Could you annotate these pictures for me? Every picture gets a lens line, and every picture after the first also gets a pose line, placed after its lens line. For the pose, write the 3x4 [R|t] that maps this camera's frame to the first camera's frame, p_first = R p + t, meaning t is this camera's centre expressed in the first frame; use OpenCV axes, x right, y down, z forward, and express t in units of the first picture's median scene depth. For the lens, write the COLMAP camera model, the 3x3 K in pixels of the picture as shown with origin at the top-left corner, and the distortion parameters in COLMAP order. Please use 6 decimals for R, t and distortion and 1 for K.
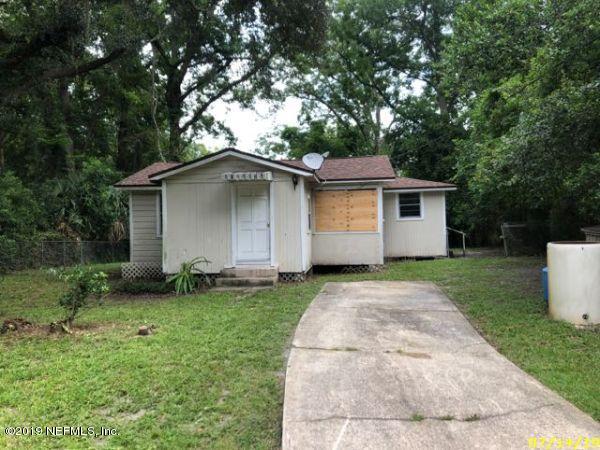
lens RADIAL K [[485.4, 0, 300.0], [0, 485.4, 225.0], [0, 0, 1]] dist [0.012334, 0.002803]
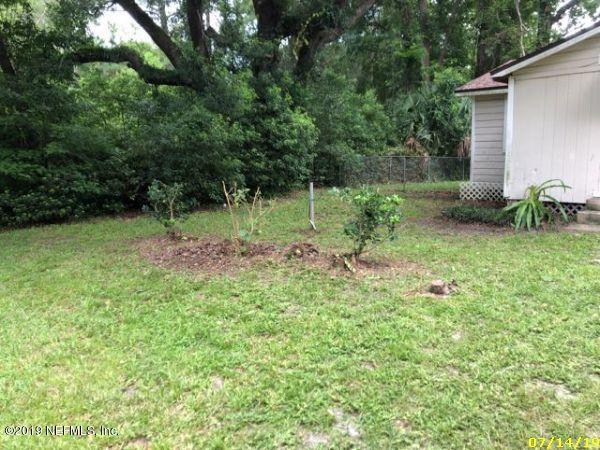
lens RADIAL K [[485.4, 0, 300.0], [0, 485.4, 225.0], [0, 0, 1]] dist [0.012334, 0.002803]
pose [[0.758868, 0.100823, -0.643392, -0.015933], [0.008958, 0.986234, 0.165114, 0.007359], [0.651182, -0.131064, 0.747518, 0.151243]]
